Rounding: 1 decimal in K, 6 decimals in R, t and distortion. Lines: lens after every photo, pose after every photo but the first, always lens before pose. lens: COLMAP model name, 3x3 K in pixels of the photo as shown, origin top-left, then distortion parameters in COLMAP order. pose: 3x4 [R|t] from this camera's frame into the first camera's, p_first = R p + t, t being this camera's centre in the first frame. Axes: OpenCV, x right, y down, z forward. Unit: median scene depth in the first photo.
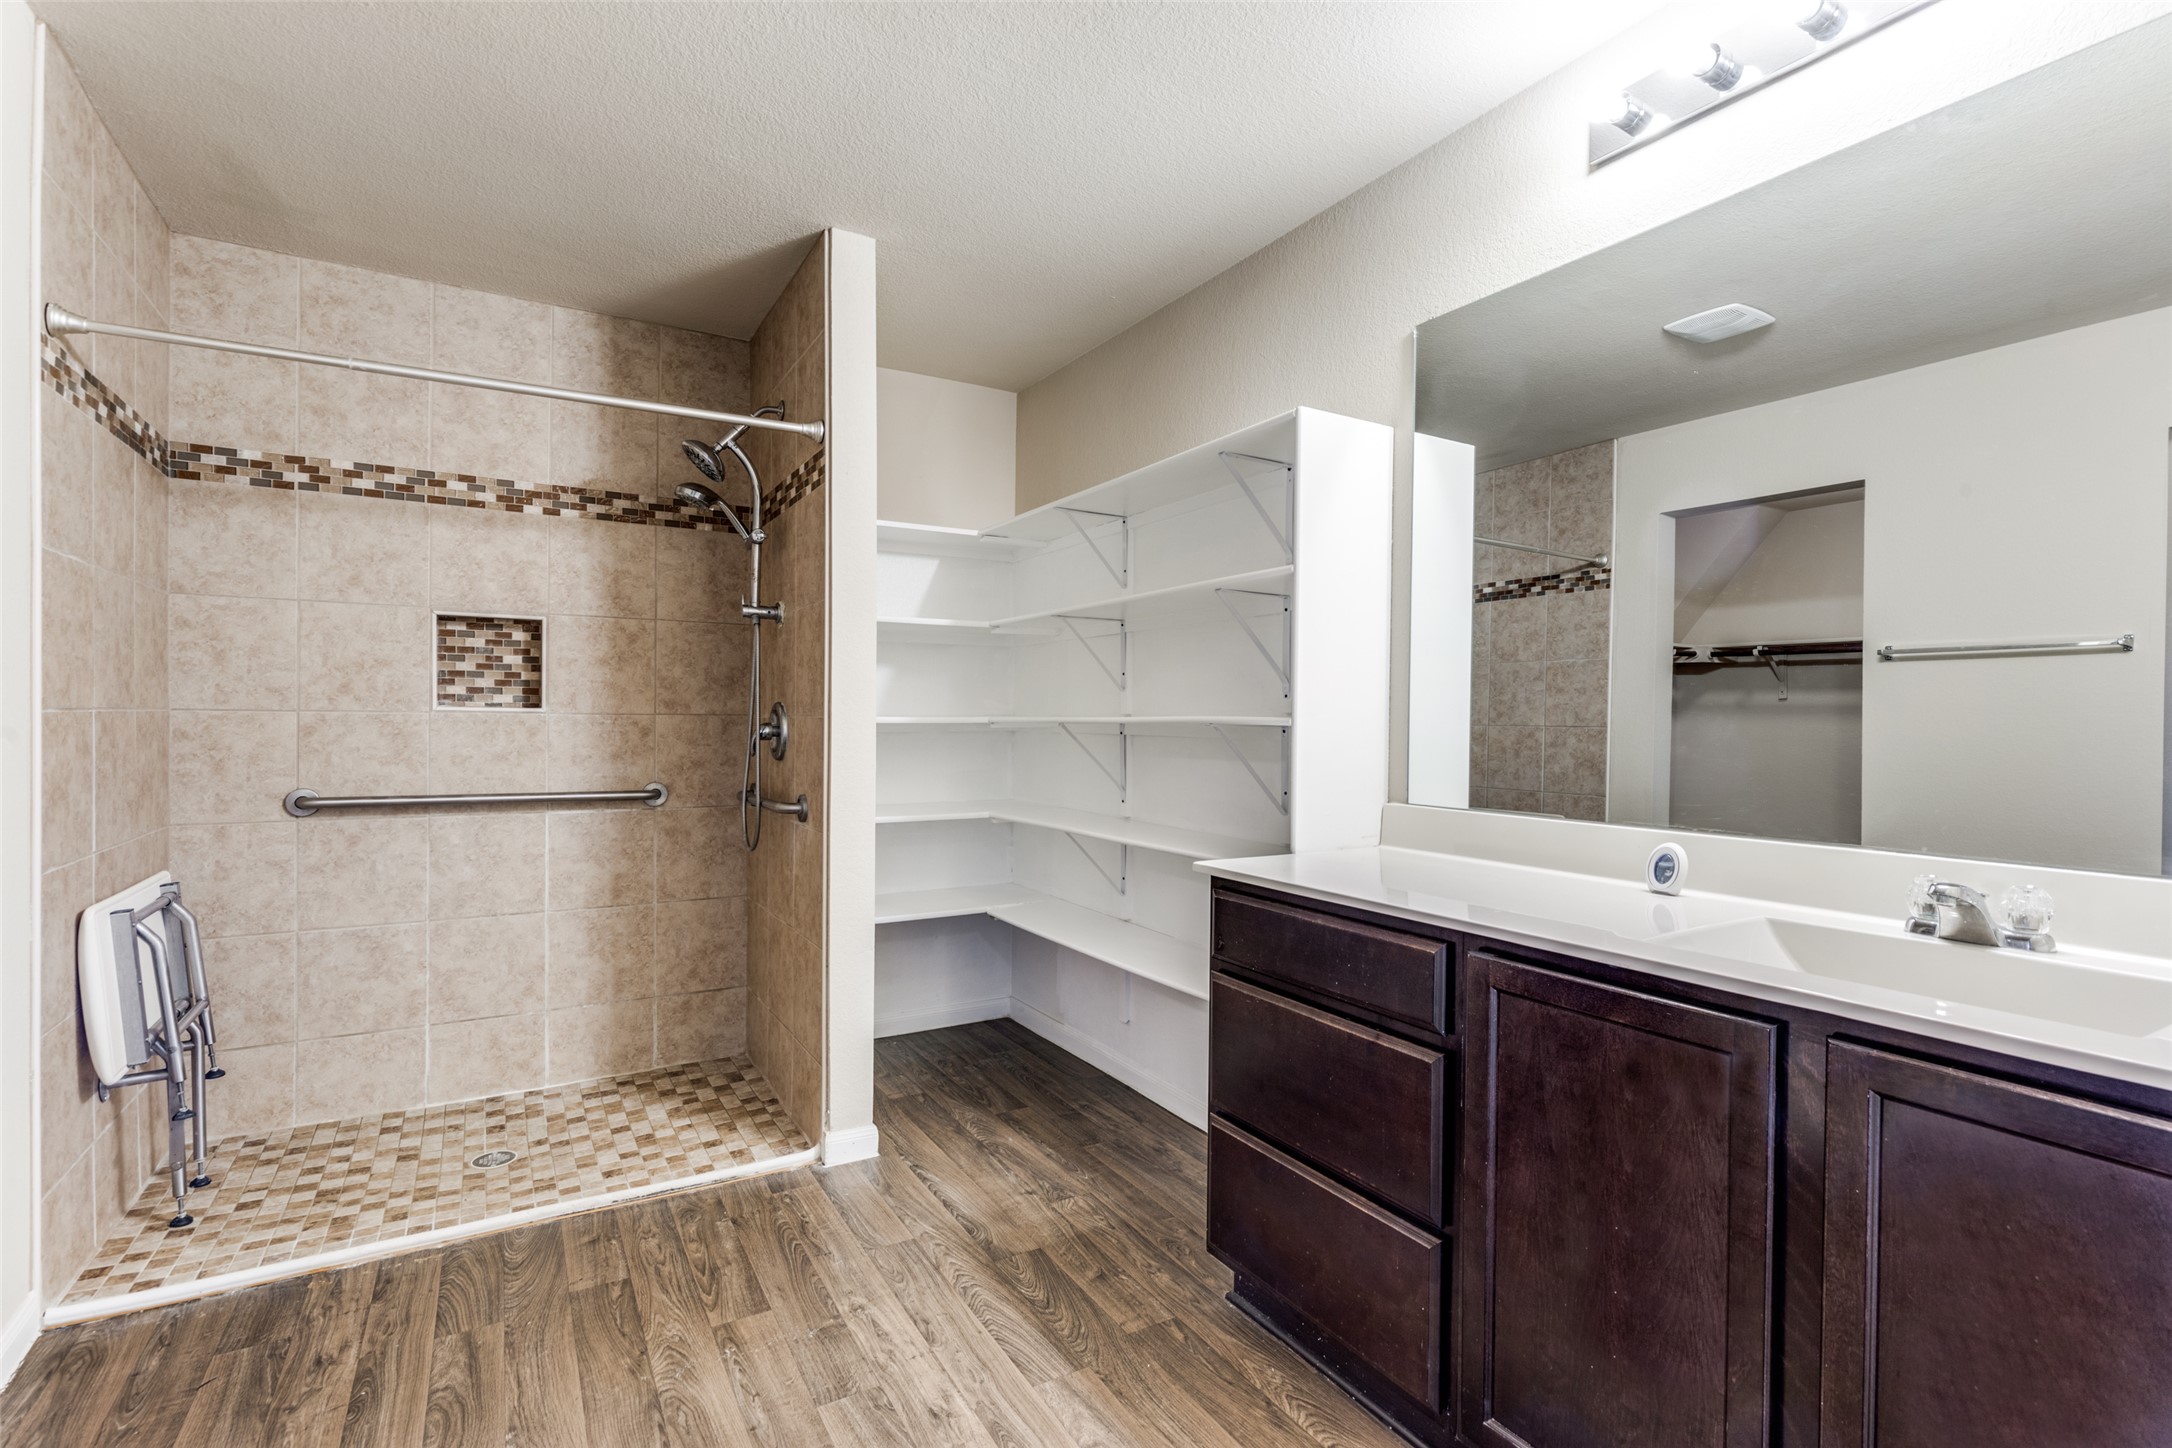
lens RADIAL K [[1021.8, 0, 1092.8], [0, 1021.8, 705.0], [0, 0, 1]] dist [0.000312, -0.002046]
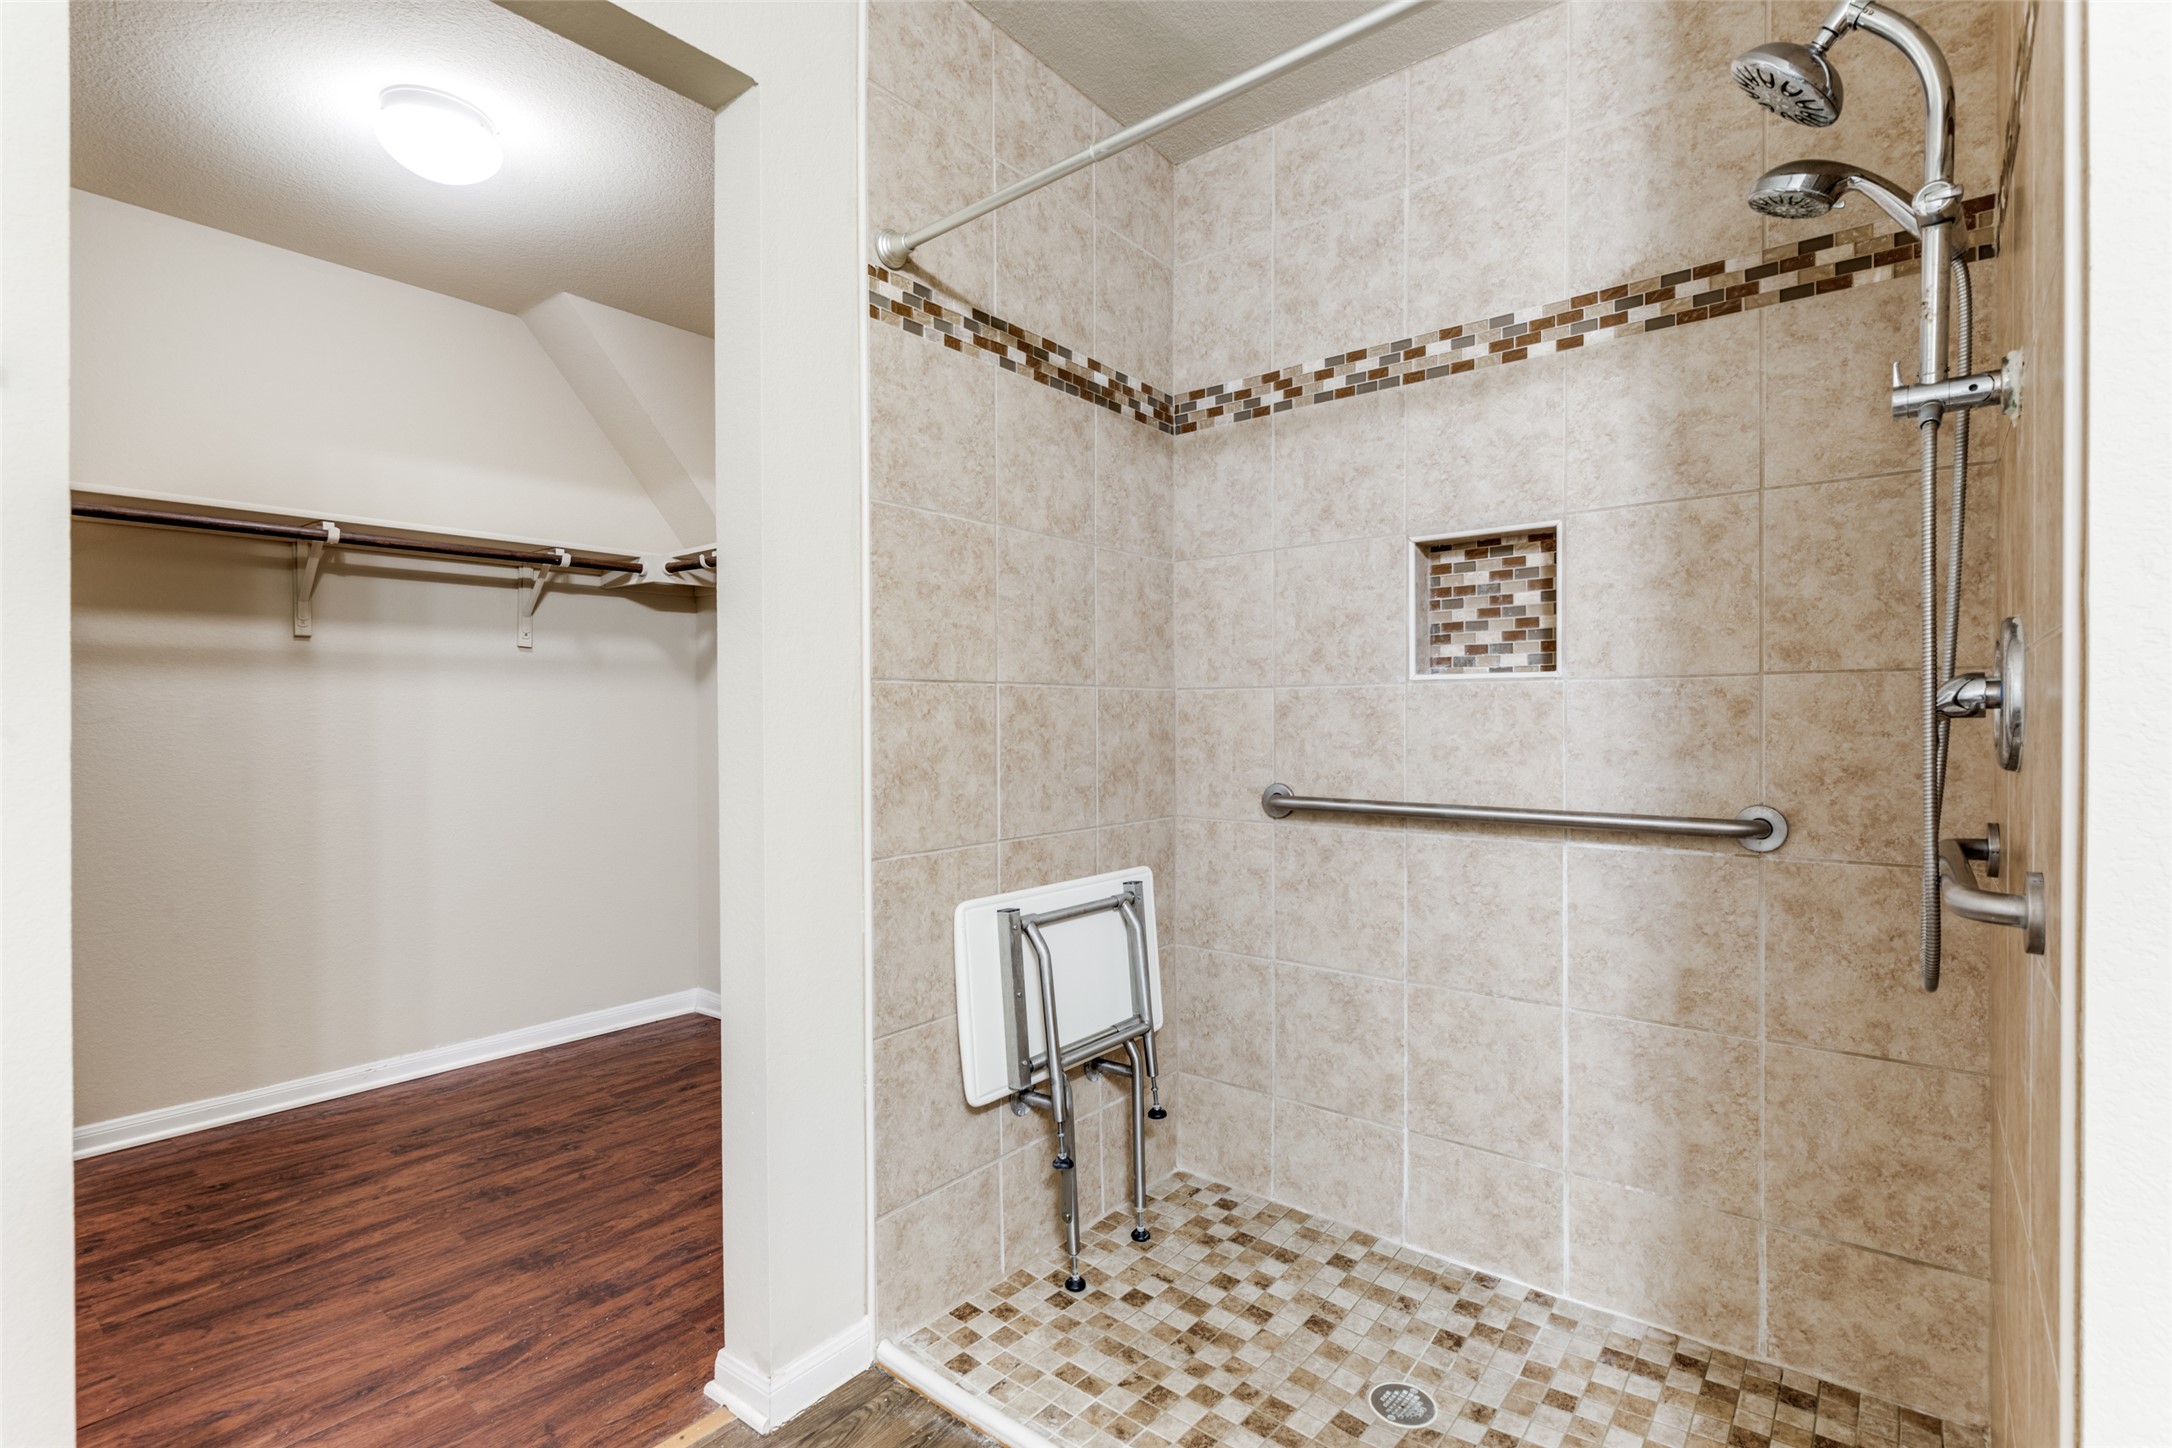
lens RADIAL K [[1021.8, 0, 1076.6], [0, 1021.8, 731.7], [0, 0, 1]] dist [0.000312, -0.002046]
pose [[0.352204, 0.000947, -0.935923, -0.074072], [0.019880, 0.999766, 0.008493, 0.029793], [0.935712, -0.021597, 0.352102, 0.543110]]
